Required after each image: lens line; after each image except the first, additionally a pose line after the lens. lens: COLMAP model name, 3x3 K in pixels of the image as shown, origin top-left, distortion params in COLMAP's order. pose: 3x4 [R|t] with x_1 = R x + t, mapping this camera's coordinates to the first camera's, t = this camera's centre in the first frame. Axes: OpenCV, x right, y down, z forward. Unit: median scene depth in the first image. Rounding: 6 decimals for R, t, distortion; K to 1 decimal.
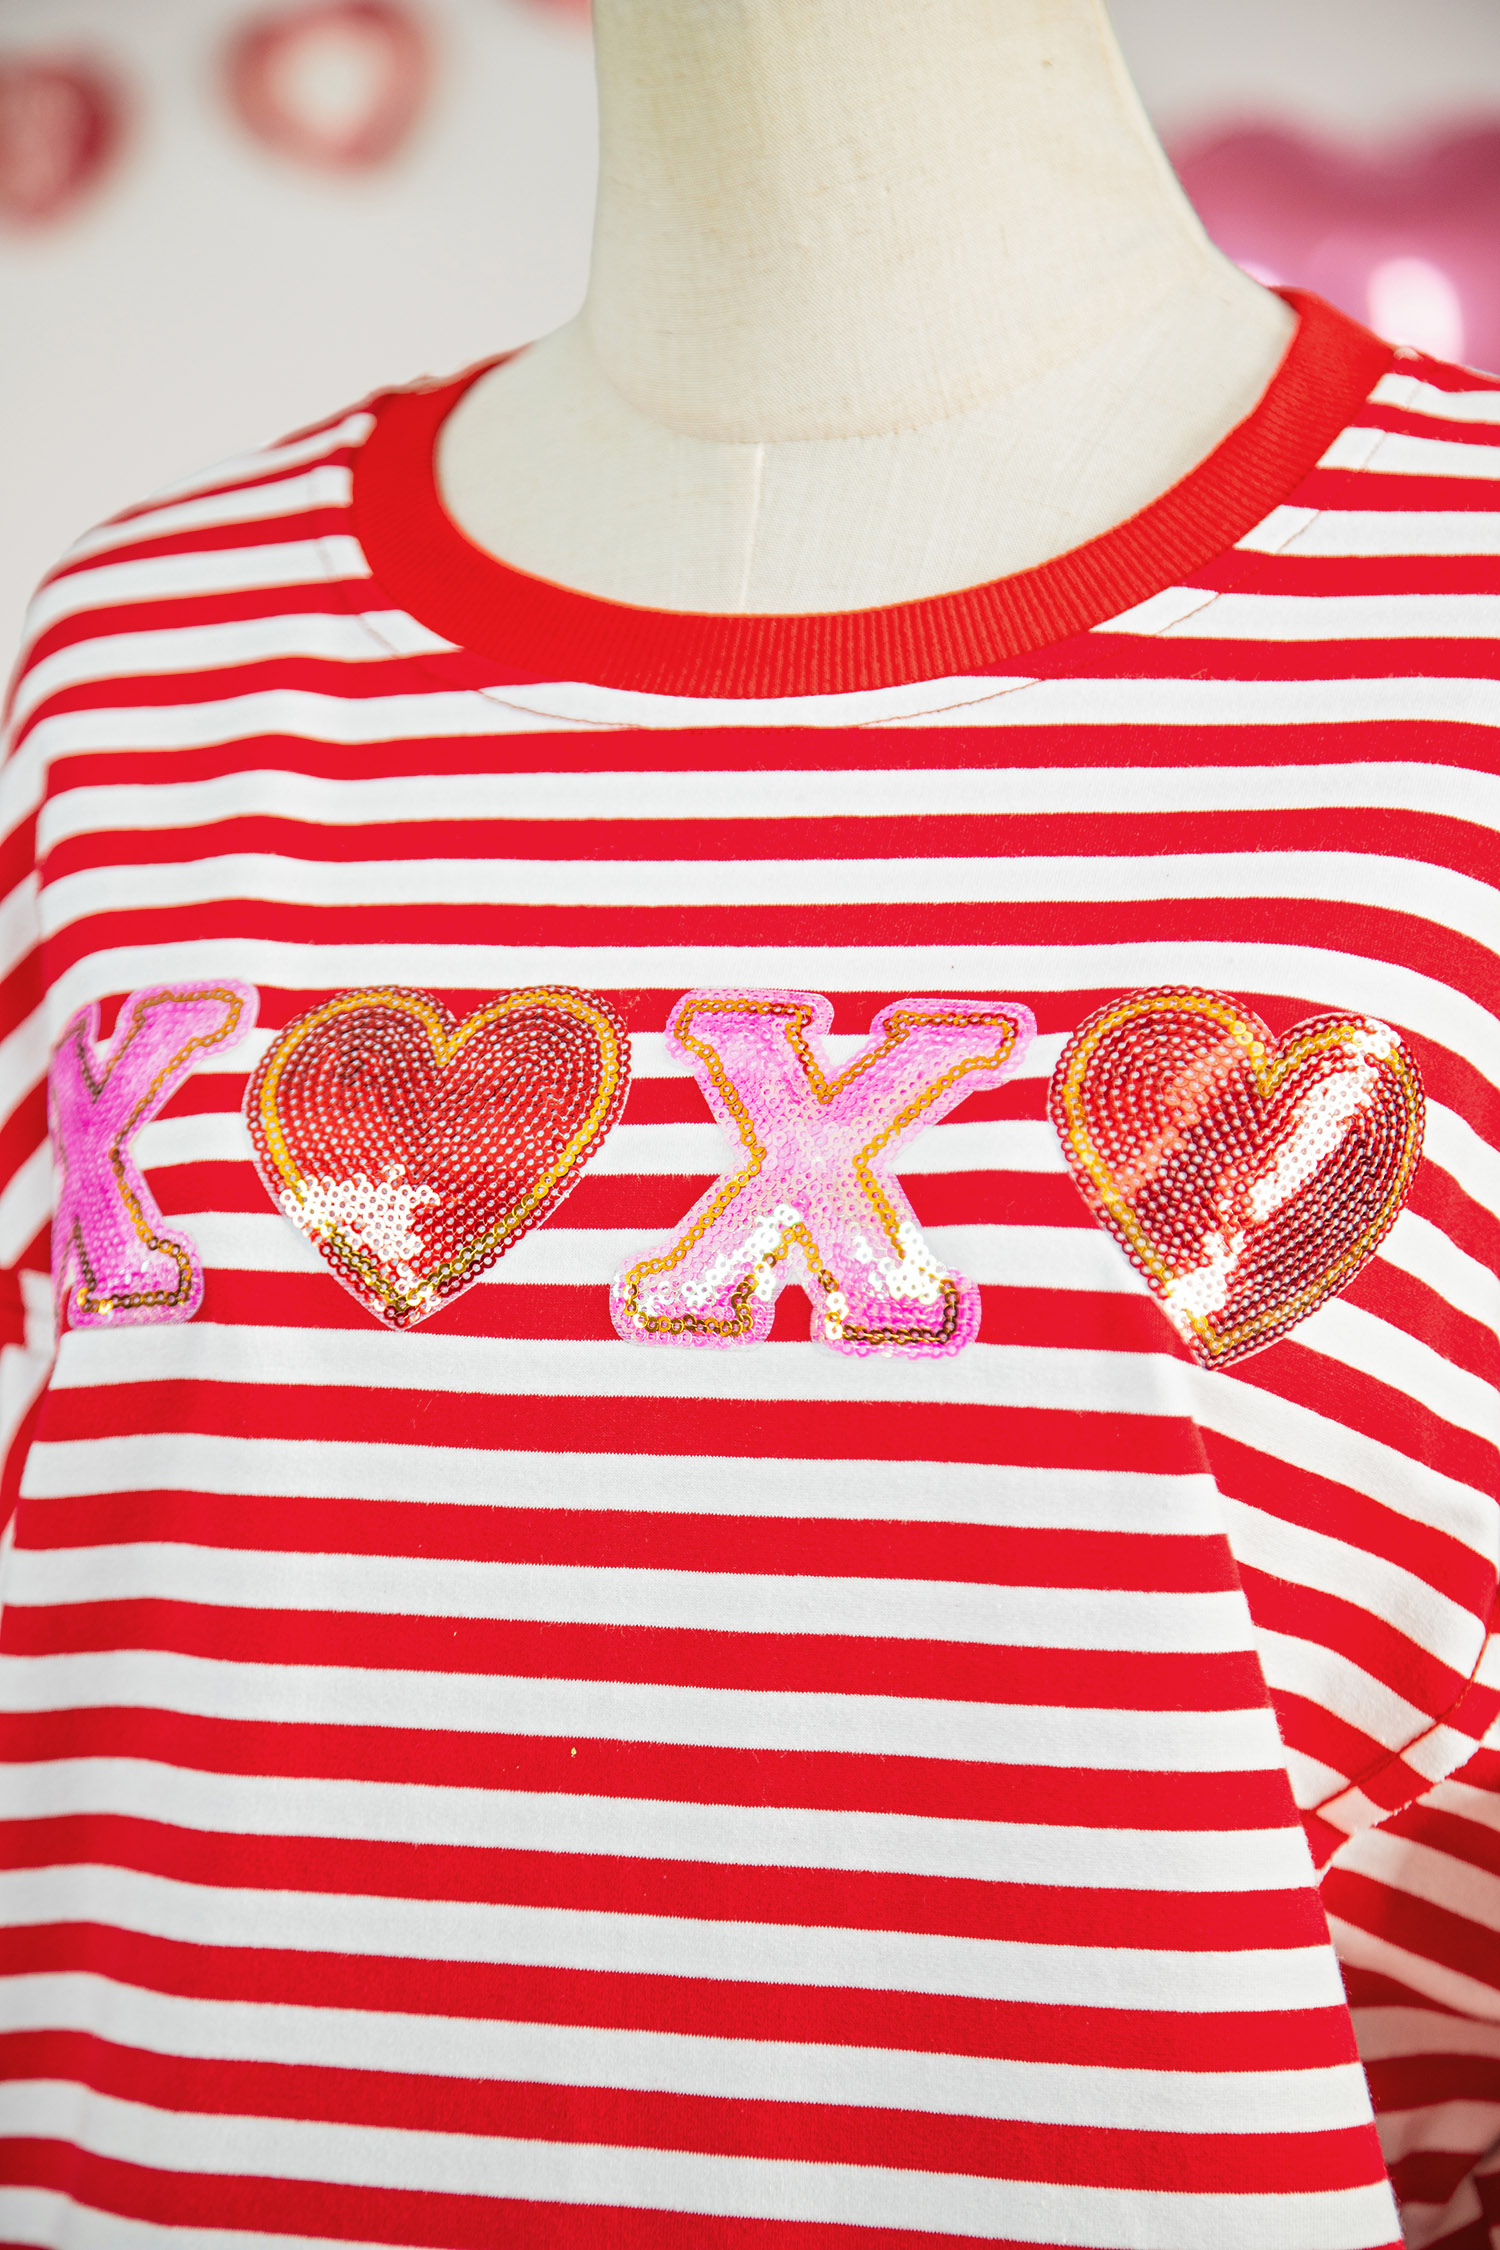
lens RADIAL K [[5322.1, 0, 738.2], [0, 5322.1, 1138.8], [0, 0, 1]] dist [0.309934, 0.000000]
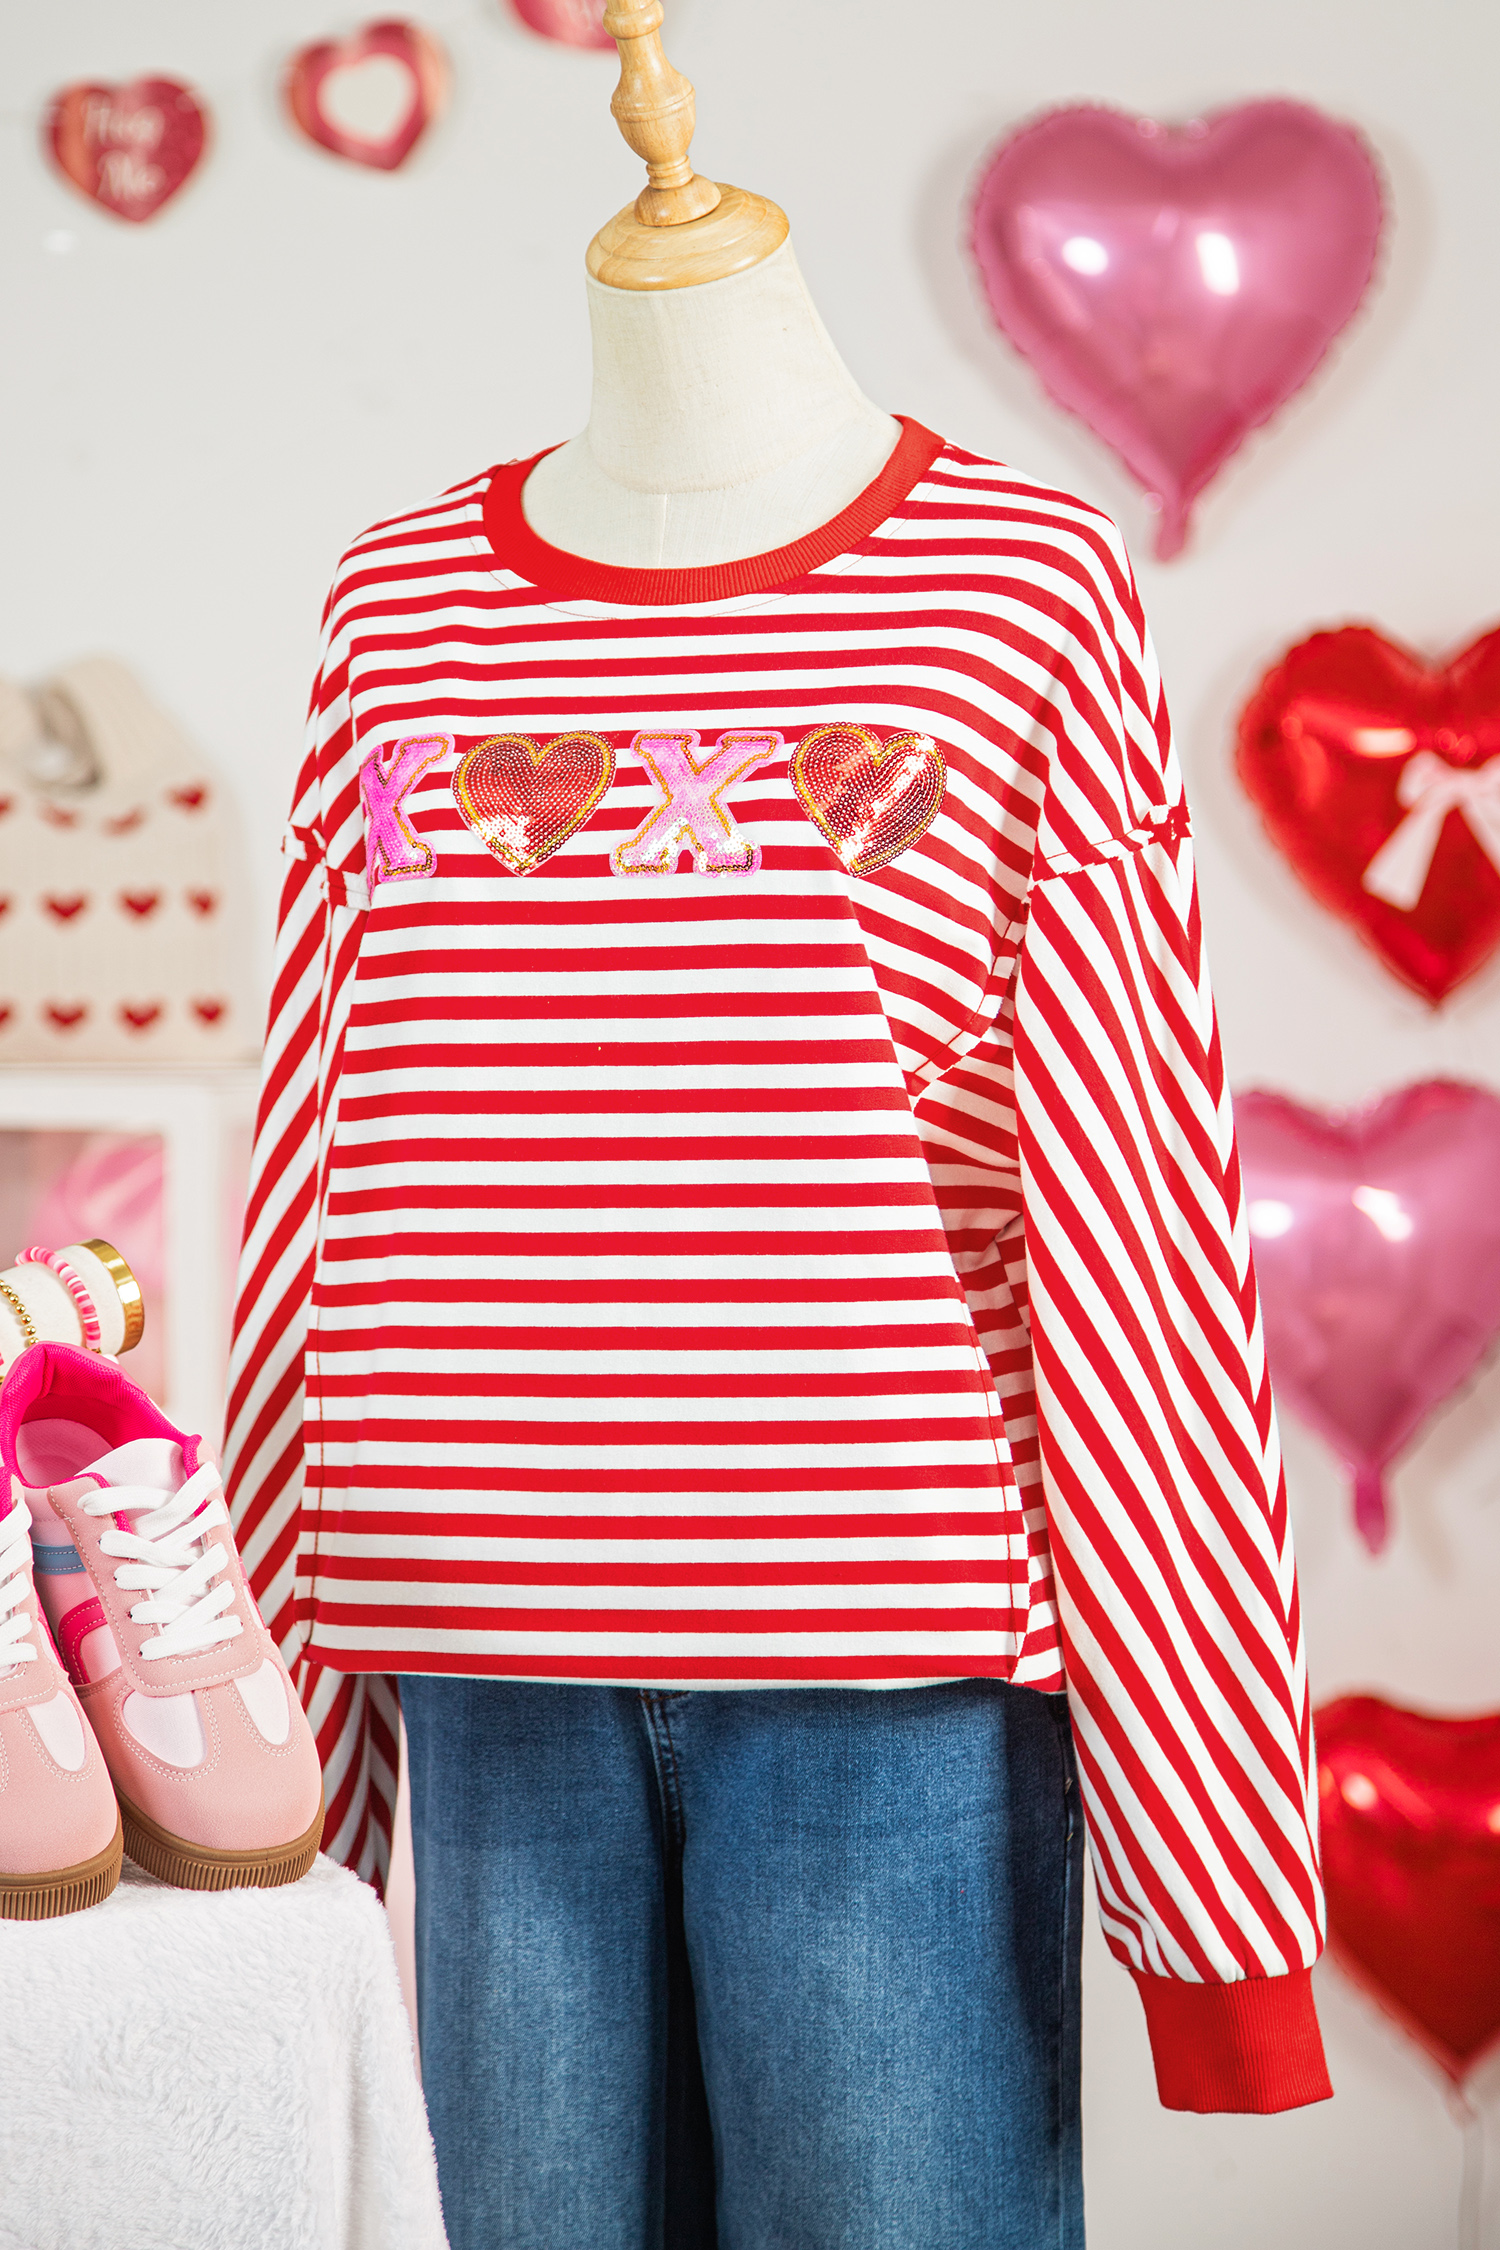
lens RADIAL K [[5937.6, 0, 759.0], [0, 5937.6, 1109.9], [0, 0, 1]] dist [0.132009, 0.000000]
pose [[0.999677, -0.025374, 0.001373, 0.035468], [0.025354, 0.999598, 0.012684, 0.107312], [-0.001694, -0.012645, 0.999919, -1.621319]]
